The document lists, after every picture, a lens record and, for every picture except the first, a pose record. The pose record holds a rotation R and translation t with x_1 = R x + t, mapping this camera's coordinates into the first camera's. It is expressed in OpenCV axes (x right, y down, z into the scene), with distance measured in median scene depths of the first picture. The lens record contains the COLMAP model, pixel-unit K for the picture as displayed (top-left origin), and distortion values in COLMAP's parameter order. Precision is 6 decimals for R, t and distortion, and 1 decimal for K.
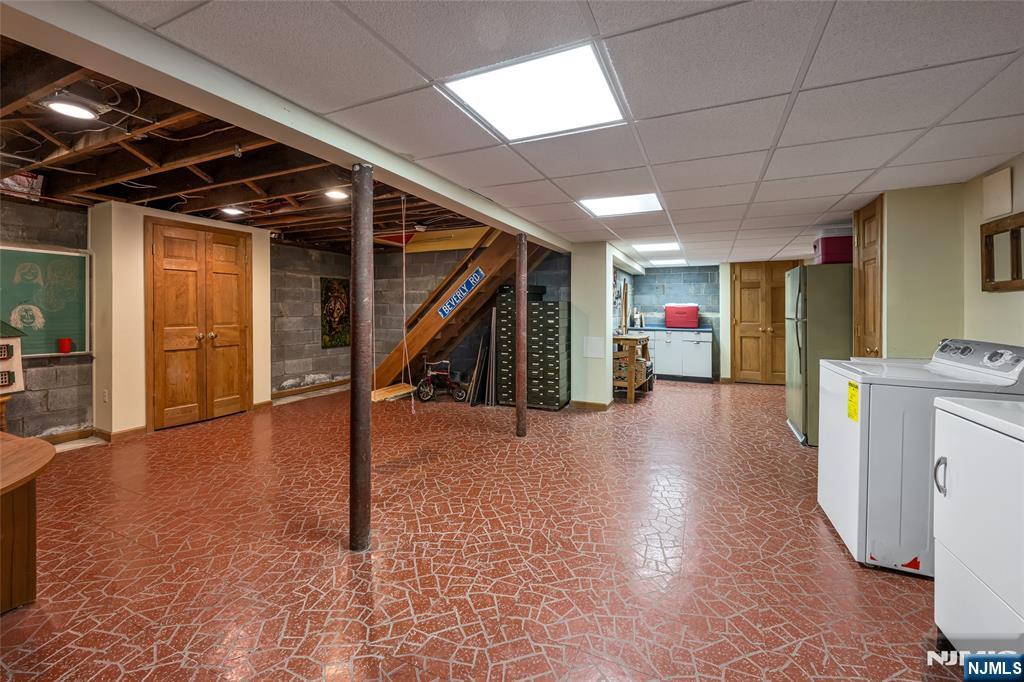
lens RADIAL K [[414.8, 0, 511.8], [0, 414.8, 315.8], [0, 0, 1]] dist [0.000553, -0.000269]
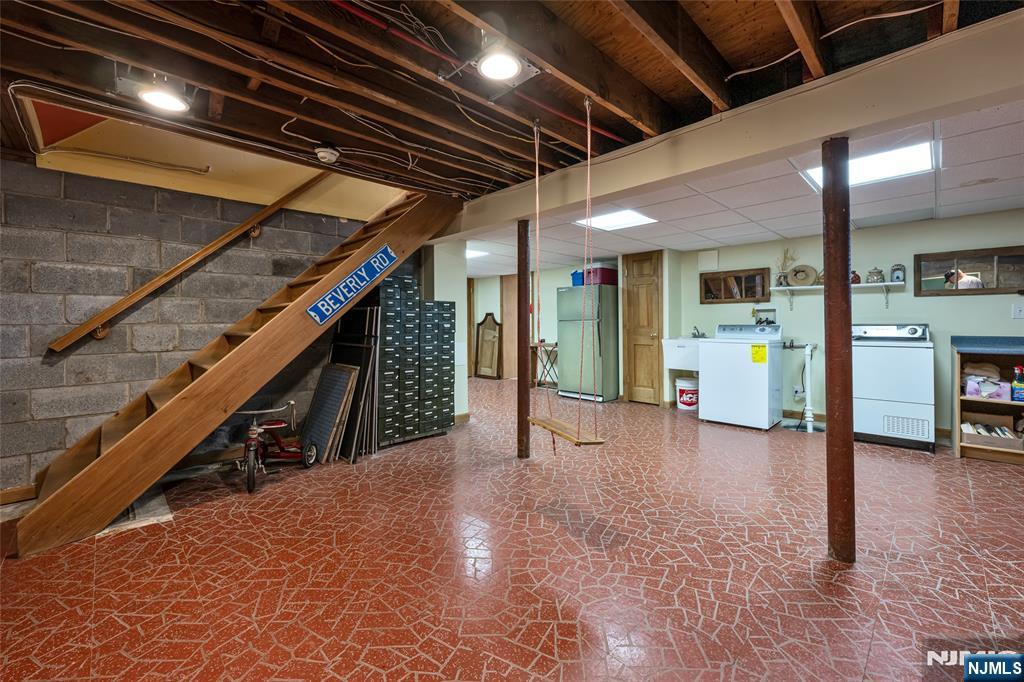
lens RADIAL K [[414.8, 0, 515.5], [0, 414.8, 323.7], [0, 0, 1]] dist [0.000553, -0.000269]
pose [[0.352358, -0.005633, 0.935848, -0.943428], [0.020912, 0.999780, -0.001856, 0.021078], [-0.935631, 0.020225, 0.352399, 0.863004]]
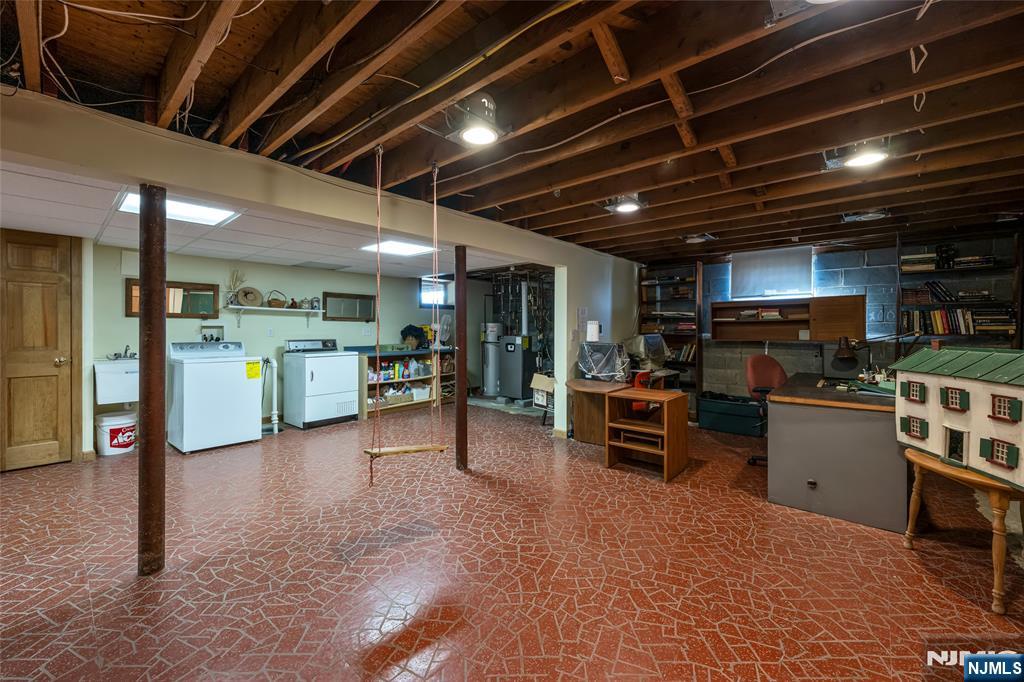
lens RADIAL K [[414.8, 0, 510.7], [0, 414.8, 330.3], [0, 0, 1]] dist [0.000553, -0.000269]
pose [[-0.956361, -0.007451, 0.292092, -0.679784], [-0.002127, 0.999826, 0.018540, -0.029175], [-0.292179, 0.017110, -0.956210, 1.654280]]
